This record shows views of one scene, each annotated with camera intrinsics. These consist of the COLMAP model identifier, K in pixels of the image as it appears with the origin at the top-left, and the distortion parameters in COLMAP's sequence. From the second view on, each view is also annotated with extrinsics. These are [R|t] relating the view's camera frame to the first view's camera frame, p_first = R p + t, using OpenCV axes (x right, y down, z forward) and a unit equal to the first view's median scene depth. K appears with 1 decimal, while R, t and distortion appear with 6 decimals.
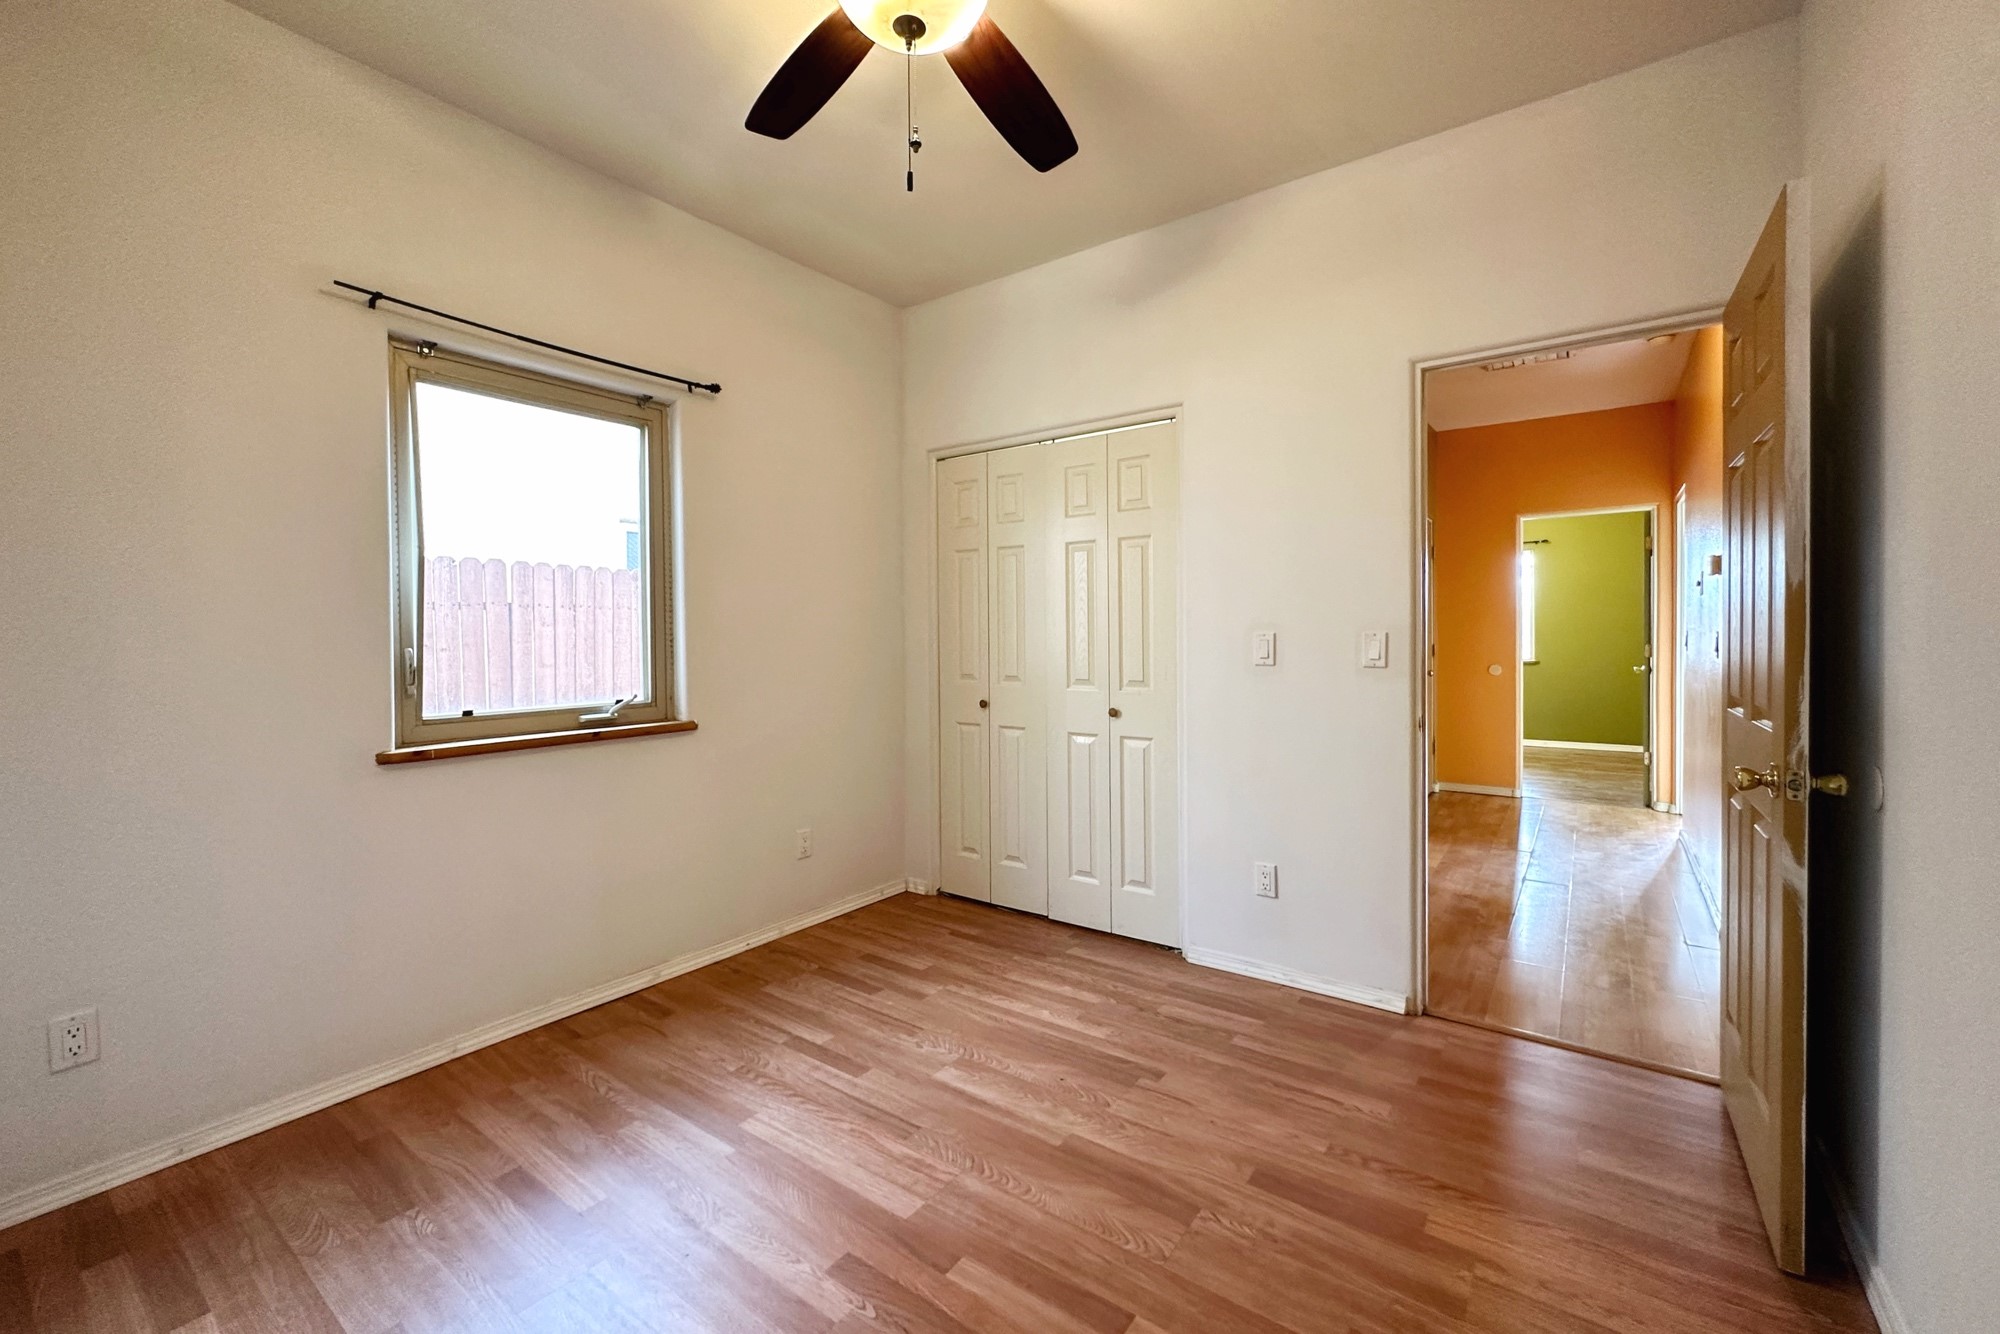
lens RADIAL K [[811.5, 0, 1002.2], [0, 811.5, 649.2], [0, 0, 1]] dist [0.000033, 0.000082]
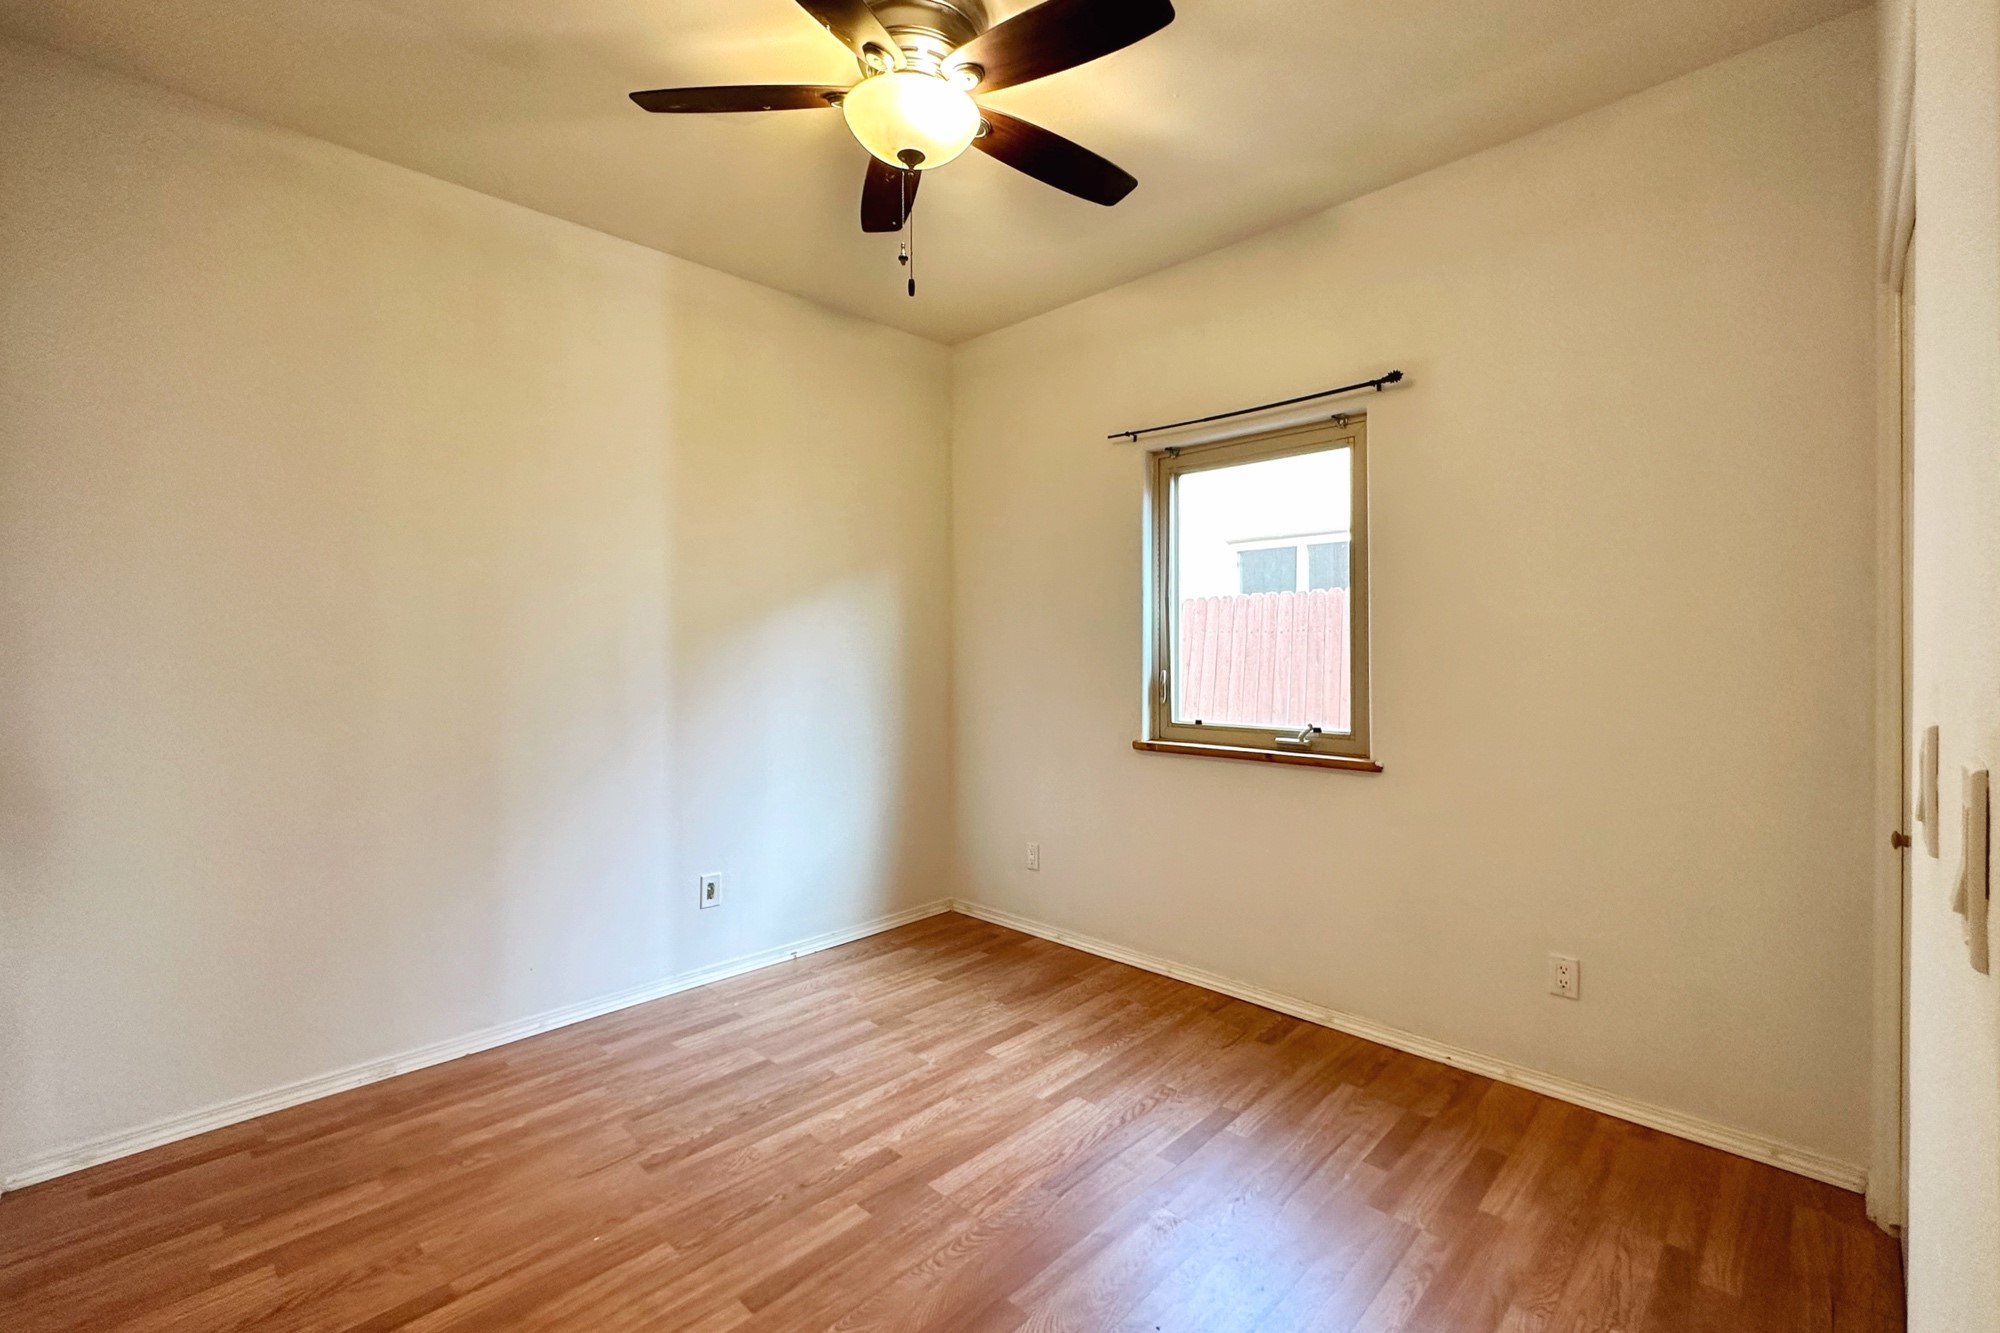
lens RADIAL K [[860.1, 0, 996.1], [0, 860.1, 649.0], [0, 0, 1]] dist [-0.009228, 0.000098]
pose [[-0.150606, 0.007783, -0.988563, 0.642463], [-0.013362, 0.999862, 0.009908, -0.040380], [0.988504, 0.014701, -0.150481, 0.770492]]
